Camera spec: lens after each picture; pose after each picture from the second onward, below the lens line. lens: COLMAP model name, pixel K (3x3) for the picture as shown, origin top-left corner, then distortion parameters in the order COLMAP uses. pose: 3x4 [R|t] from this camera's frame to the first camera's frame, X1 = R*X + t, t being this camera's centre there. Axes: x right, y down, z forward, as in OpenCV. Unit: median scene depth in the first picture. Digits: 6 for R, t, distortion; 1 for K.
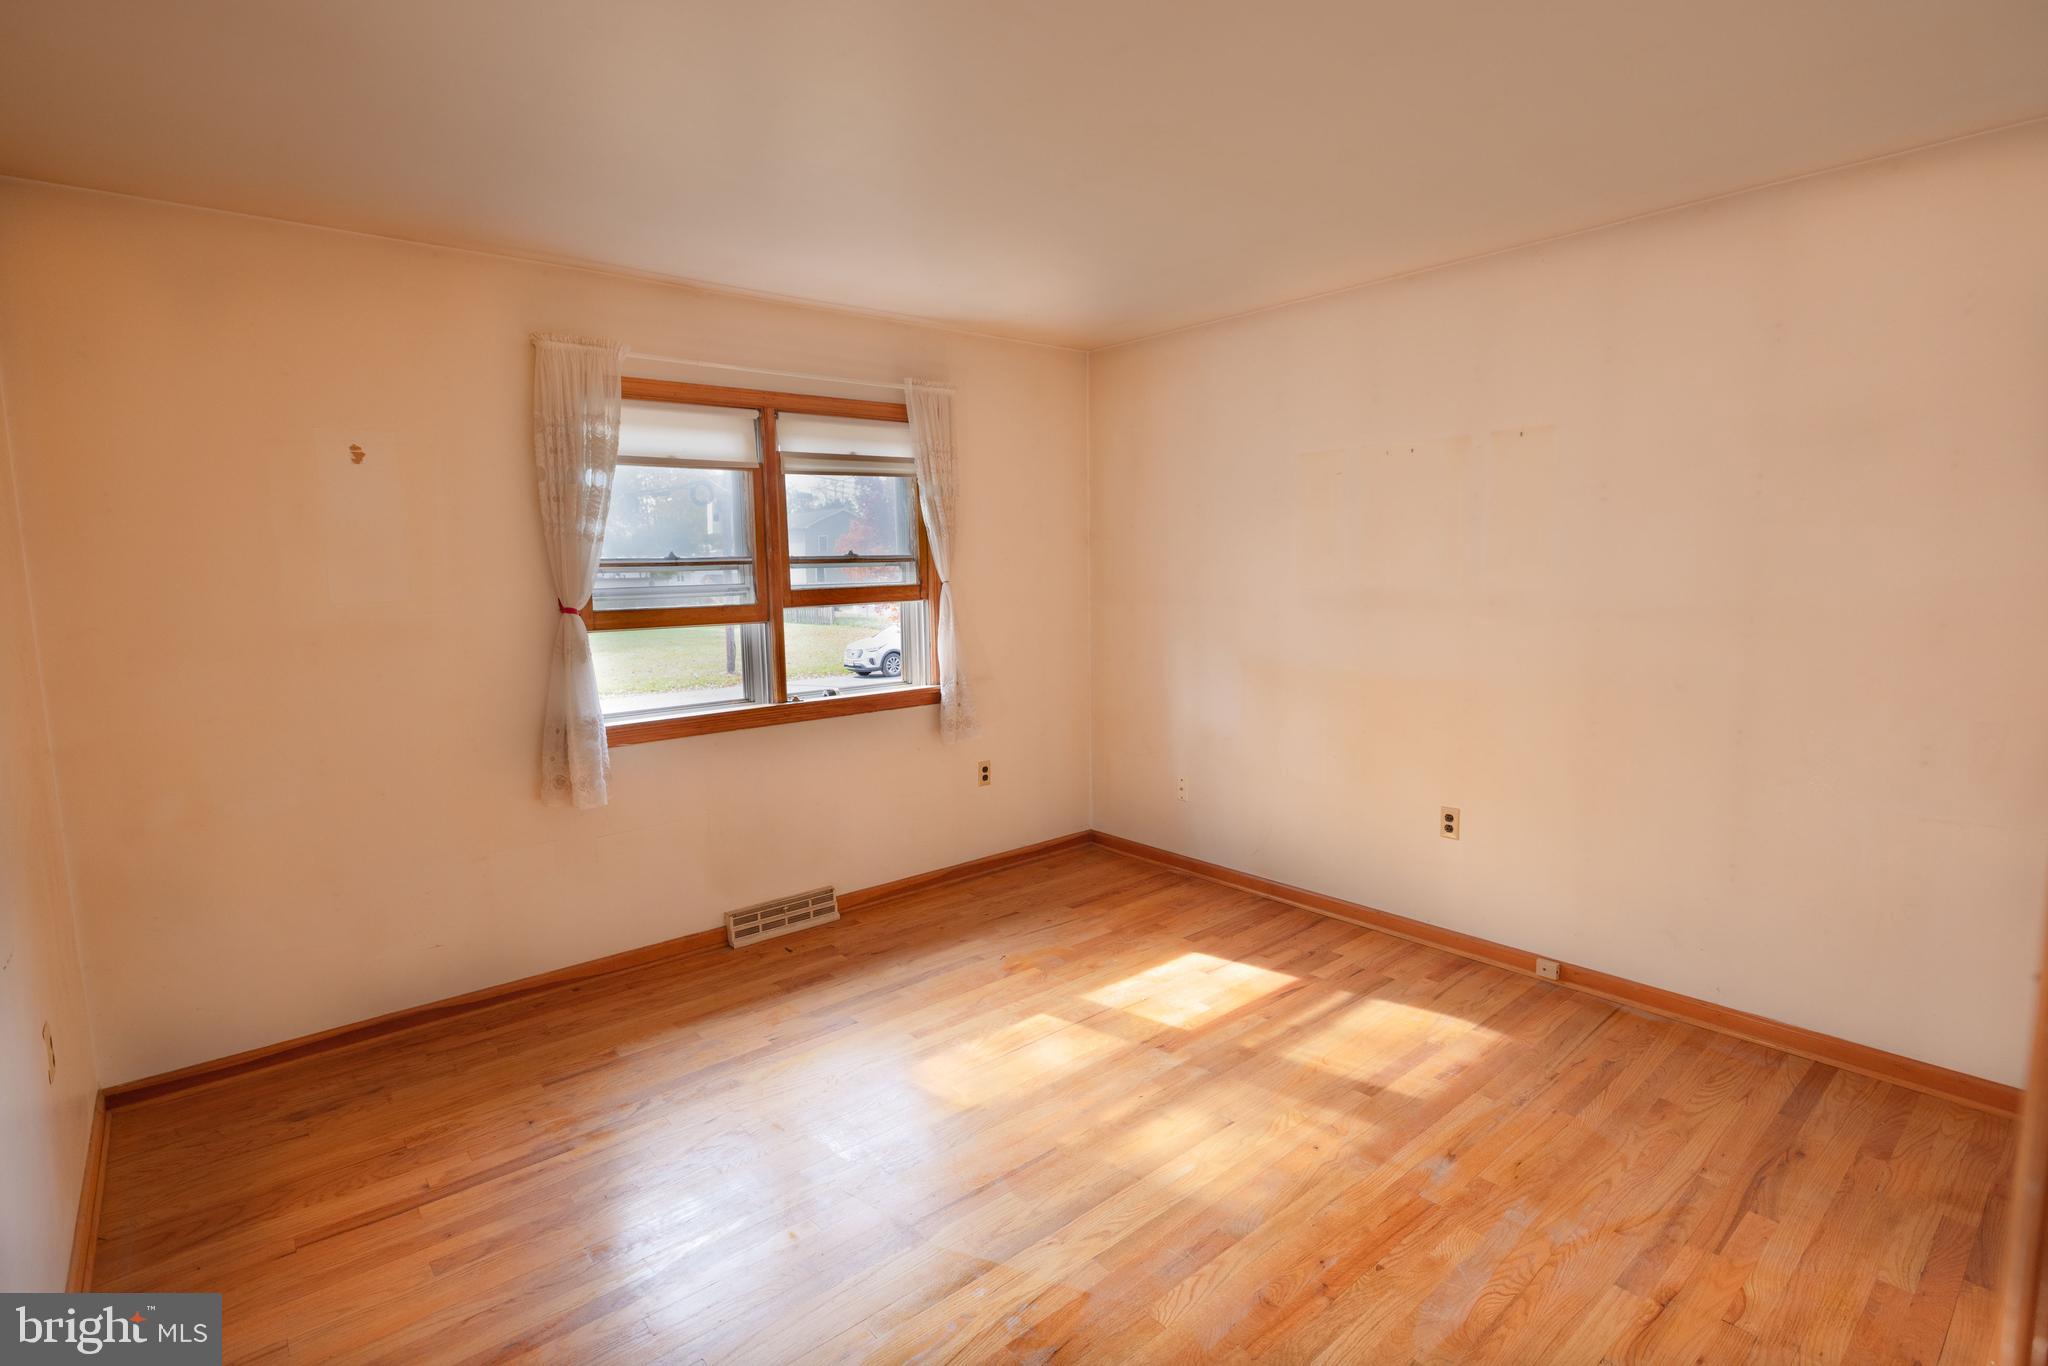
lens RADIAL K [[895.8, 0, 891.8], [0, 895.8, 656.5], [0, 0, 1]] dist [-0.002937, -0.000457]
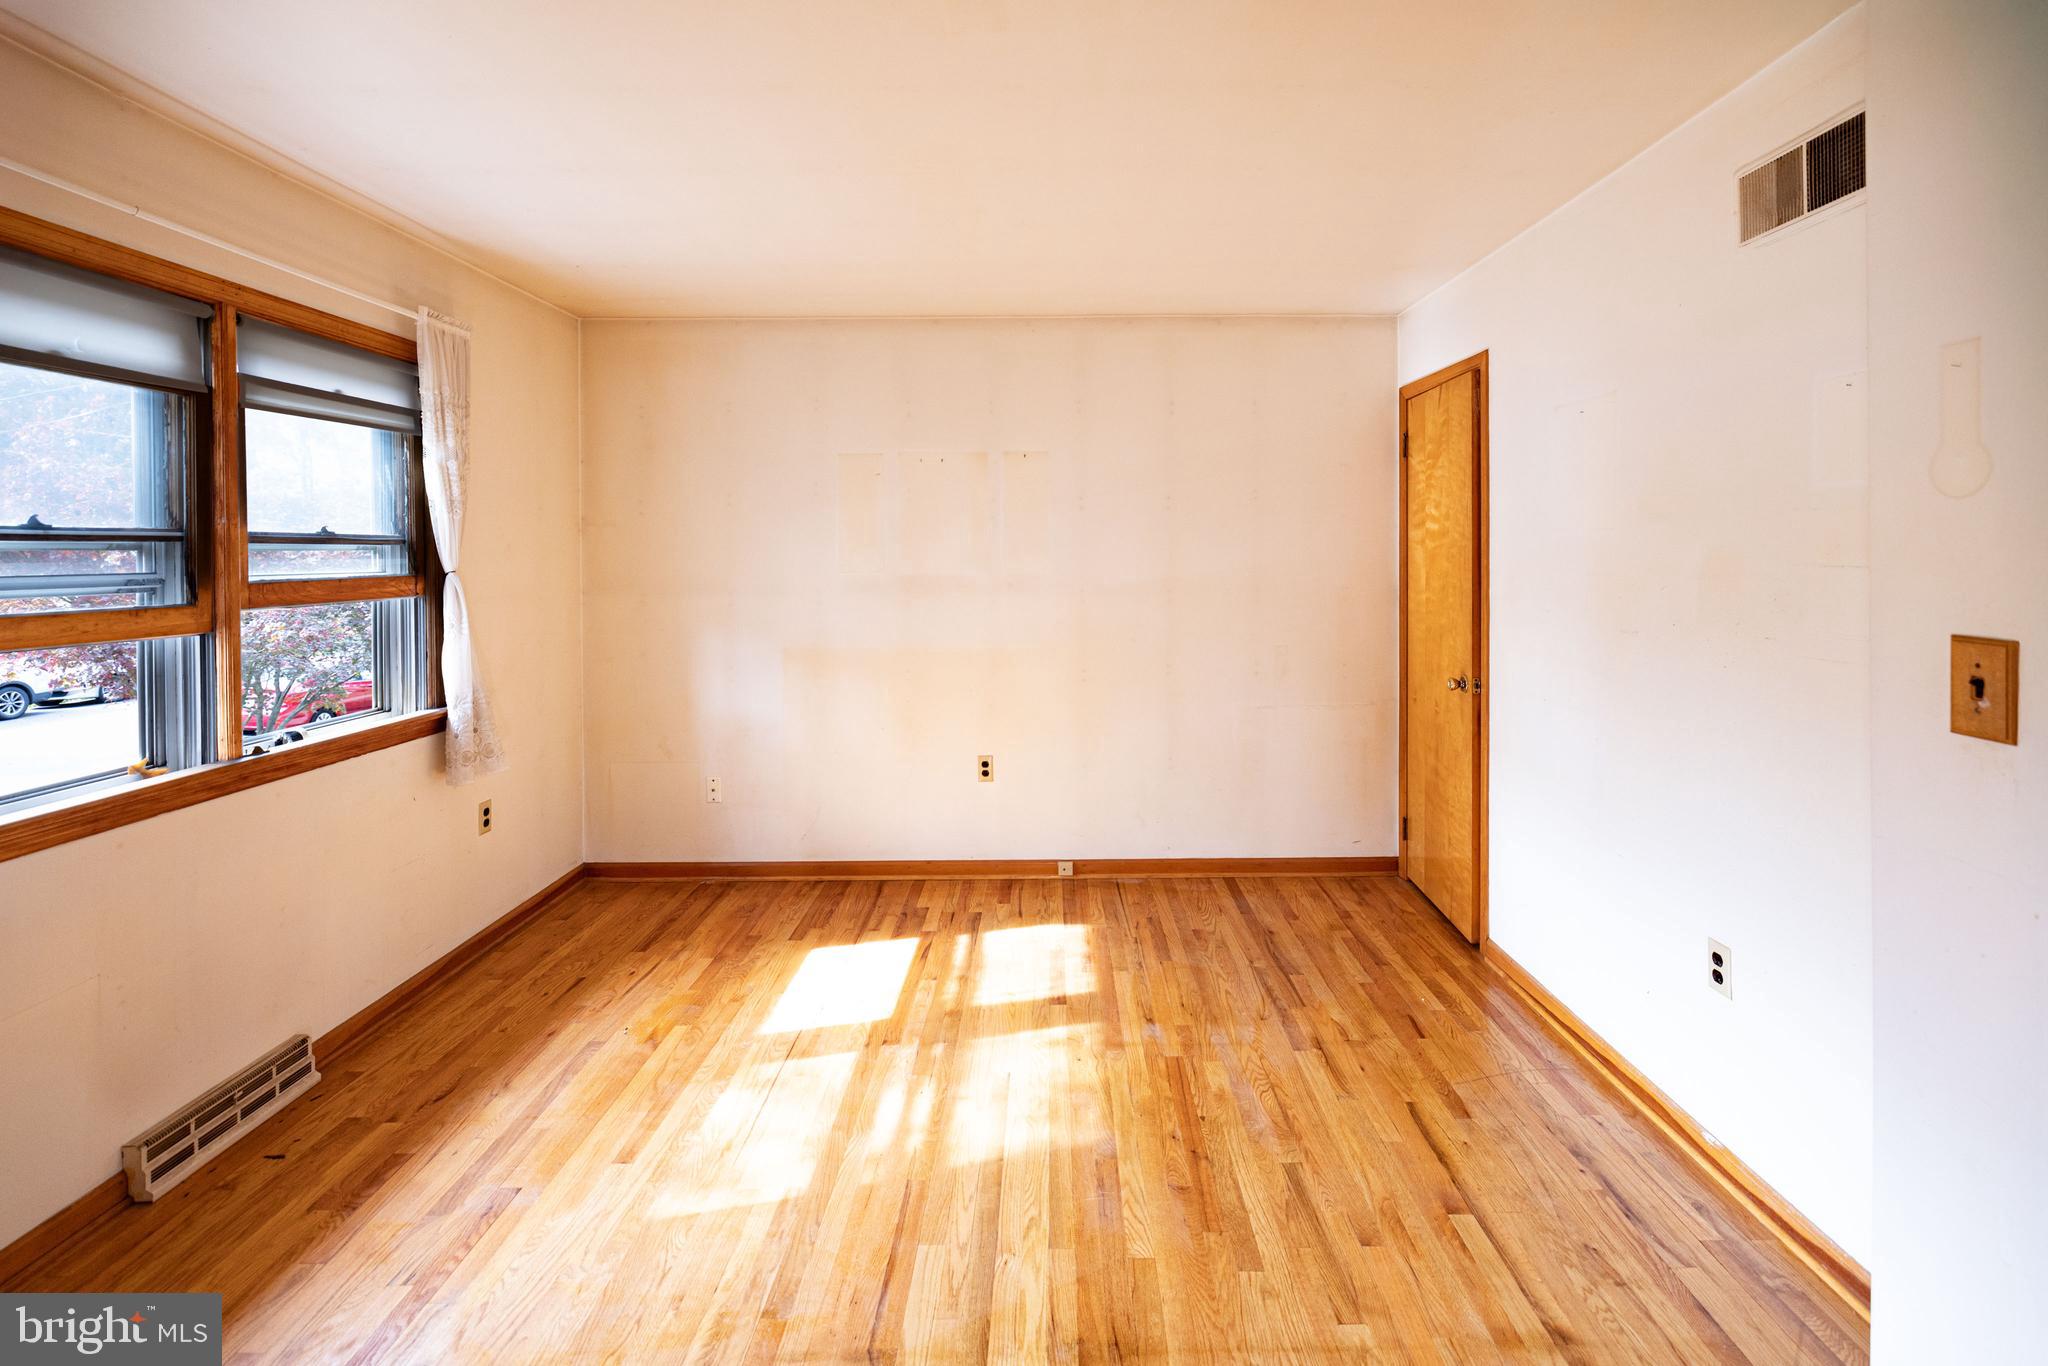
lens RADIAL K [[929.1, 0, 963.6], [0, 929.1, 548.6], [0, 0, 1]] dist [0.000458, 0.000492]
pose [[0.635574, 0.020656, 0.771764, -0.340069], [0.073307, 0.993511, -0.086962, -0.001460], [-0.768552, 0.111847, 0.629935, 0.188017]]
